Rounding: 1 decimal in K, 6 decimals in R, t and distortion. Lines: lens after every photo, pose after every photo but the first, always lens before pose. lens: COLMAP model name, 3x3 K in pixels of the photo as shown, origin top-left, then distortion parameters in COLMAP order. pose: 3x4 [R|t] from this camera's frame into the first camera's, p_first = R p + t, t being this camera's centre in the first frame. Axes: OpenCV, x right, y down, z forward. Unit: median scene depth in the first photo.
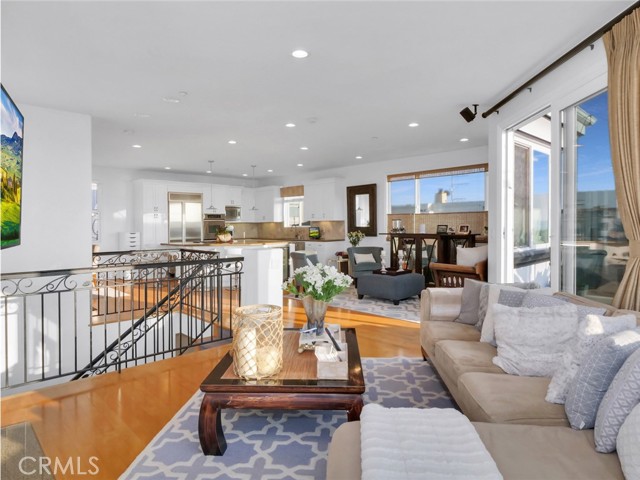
lens RADIAL K [[402.7, 0, 320.0], [0, 402.7, 240.0], [0, 0, 1]] dist [0.032466, 0.000378]
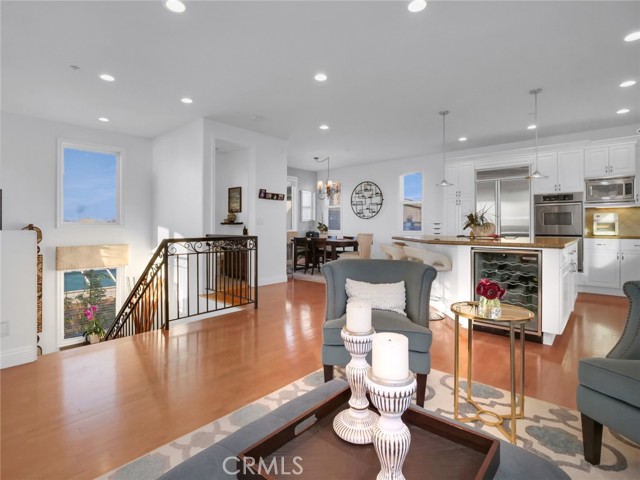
lens RADIAL K [[319.7, 0, 318.3], [0, 319.7, 227.0], [0, 0, 1]] dist [-0.000861, -0.000533]
pose [[0.089202, 0.011187, -0.995951, 0.202202], [-0.037849, 0.999253, 0.007834, -0.005725], [0.995294, 0.036997, 0.089558, 0.677776]]
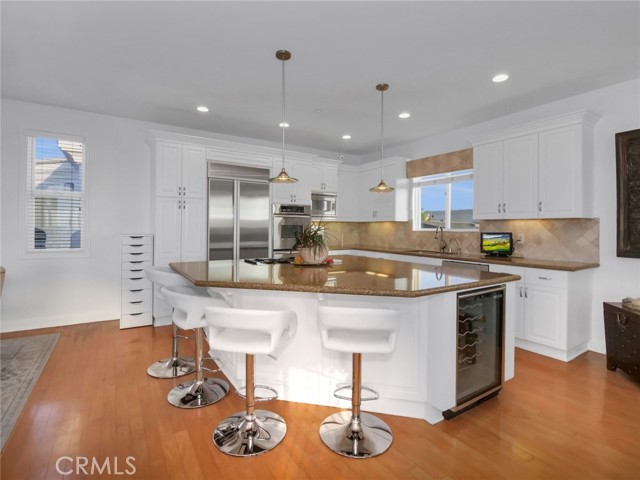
lens RADIAL K [[319.7, 0, 318.3], [0, 319.7, 227.0], [0, 0, 1]] dist [-0.000861, -0.000533]
pose [[0.982132, 0.017727, -0.187358, -0.160853], [-0.024950, 0.999031, -0.036262, -0.020790], [0.186534, 0.040289, 0.981622, 0.642816]]
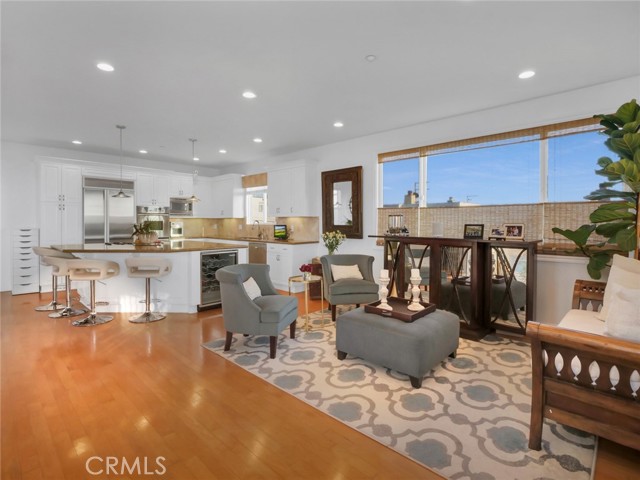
lens RADIAL K [[325.8, 0, 315.4], [0, 325.8, 225.7], [0, 0, 1]] dist [-0.002518, -0.000998]
pose [[0.999206, 0.011463, 0.038145, 0.032727], [-0.010369, 0.999533, -0.028750, -0.013728], [-0.038457, 0.028332, 0.998859, 0.398544]]
